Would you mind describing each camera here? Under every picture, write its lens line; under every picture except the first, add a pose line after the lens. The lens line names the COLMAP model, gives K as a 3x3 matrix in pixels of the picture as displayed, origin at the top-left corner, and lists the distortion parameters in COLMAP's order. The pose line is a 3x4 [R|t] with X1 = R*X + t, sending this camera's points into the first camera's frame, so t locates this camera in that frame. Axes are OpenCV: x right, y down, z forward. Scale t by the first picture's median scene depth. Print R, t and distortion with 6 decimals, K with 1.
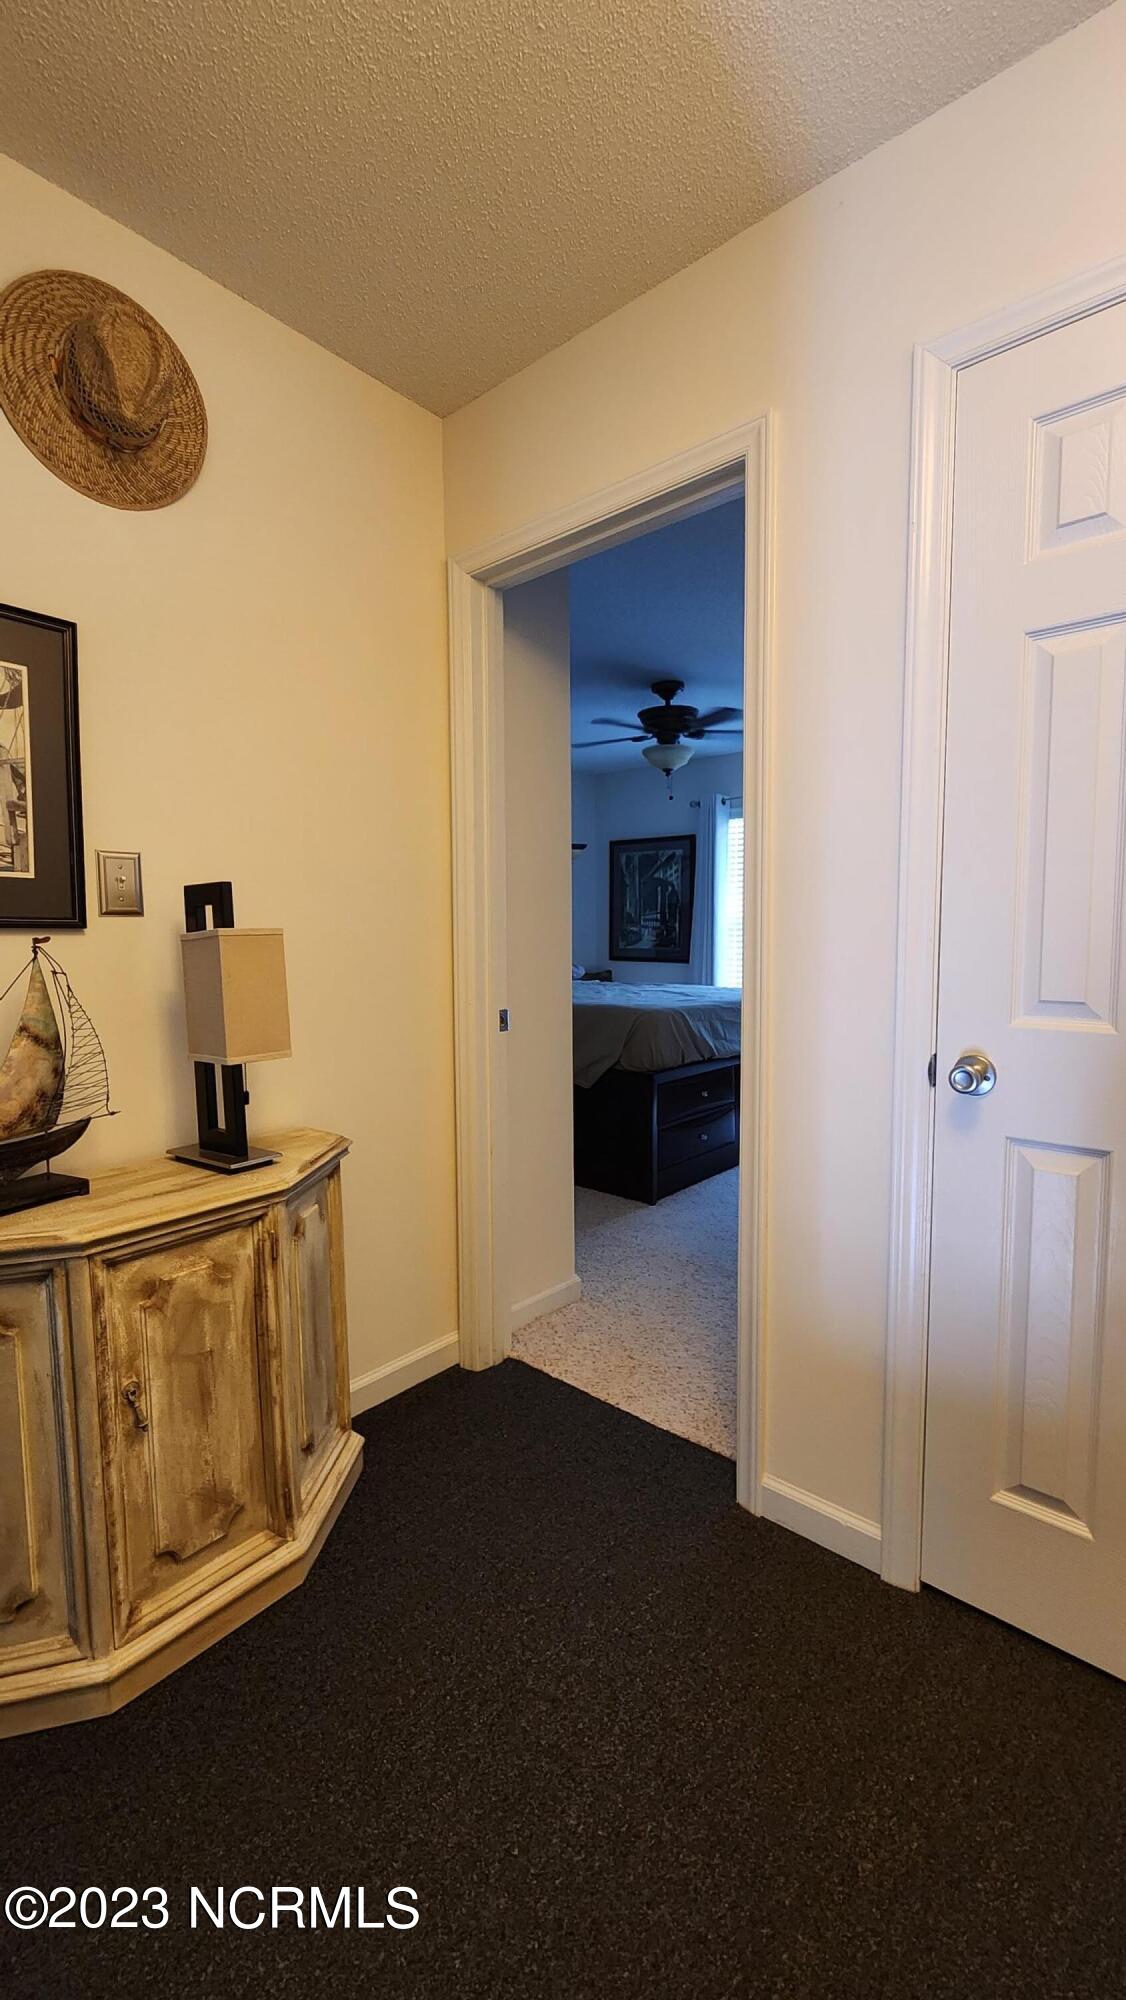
lens RADIAL K [[816.5, 0, 563.0], [0, 816.5, 1000.0], [0, 0, 1]] dist [-0.000052, 0.000033]
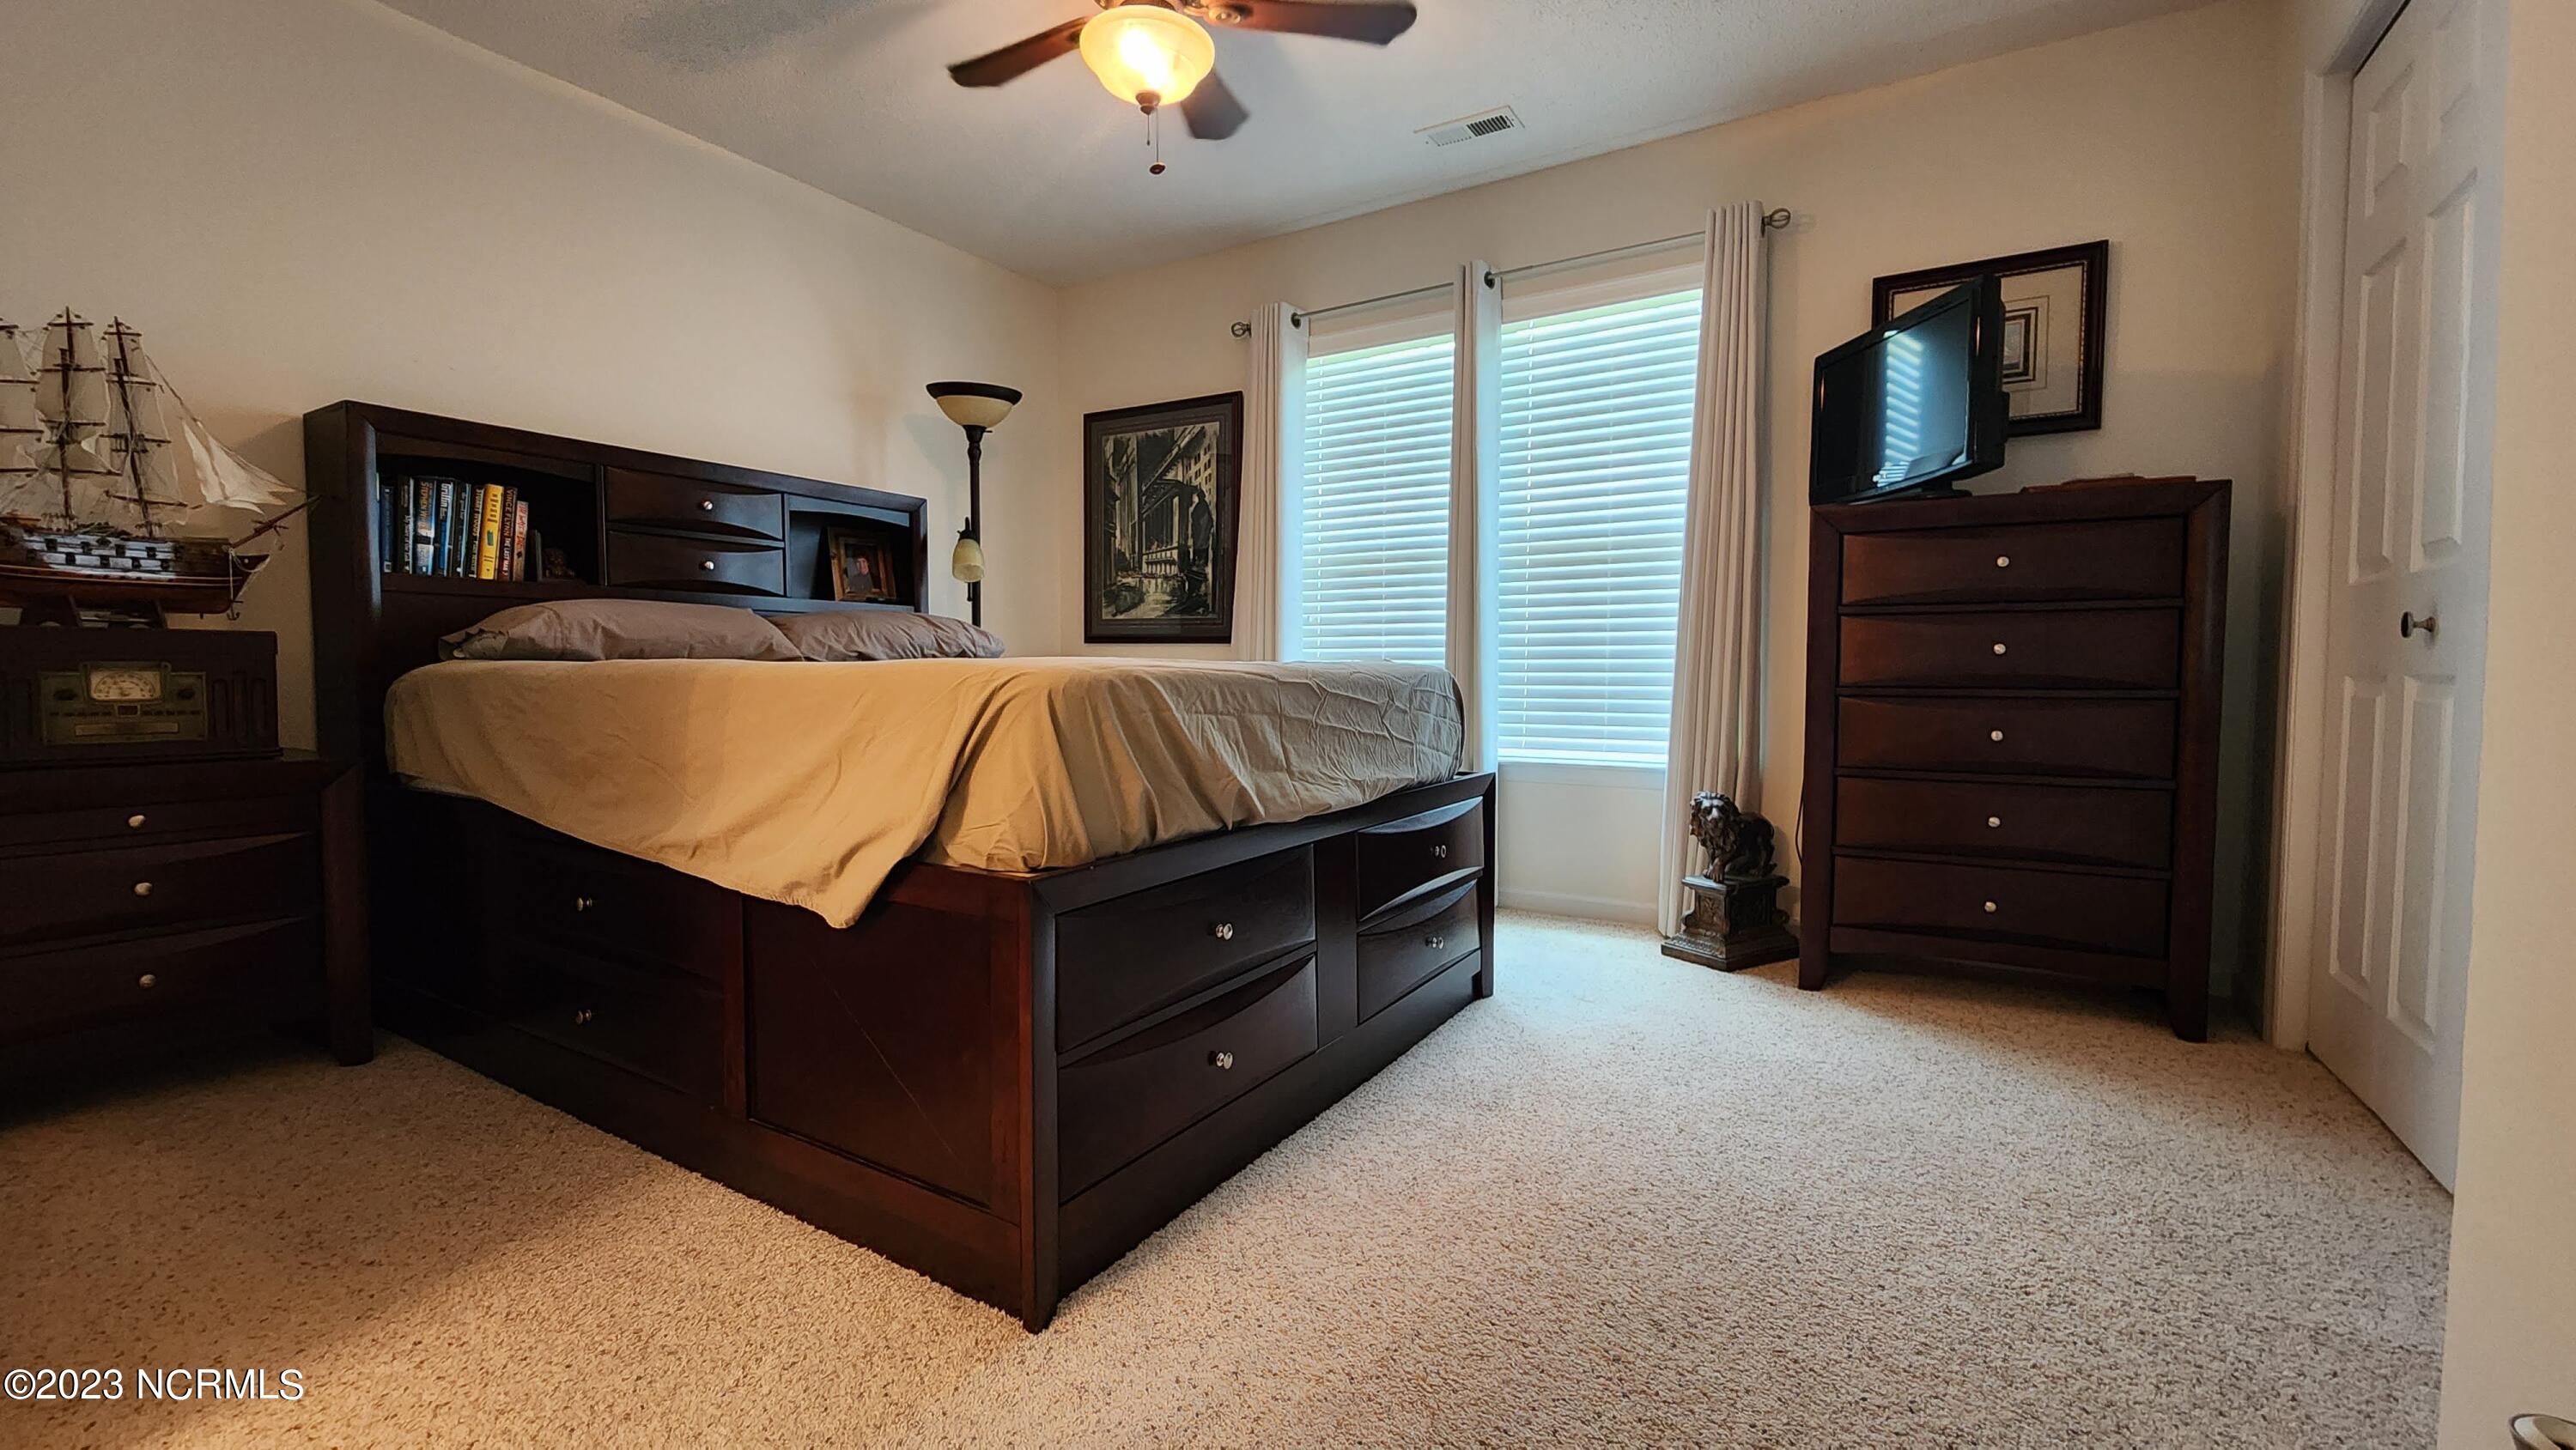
lens RADIAL K [[1051.6, 0, 1288.0], [0, 1051.6, 725.0], [0, 0, 1]] dist [-0.000052, 0.000033]
pose [[0.985195, 0.000301, 0.171438, 0.074467], [0.004855, 0.999548, -0.029654, 0.026061], [-0.171369, 0.030047, 0.984749, 0.338851]]
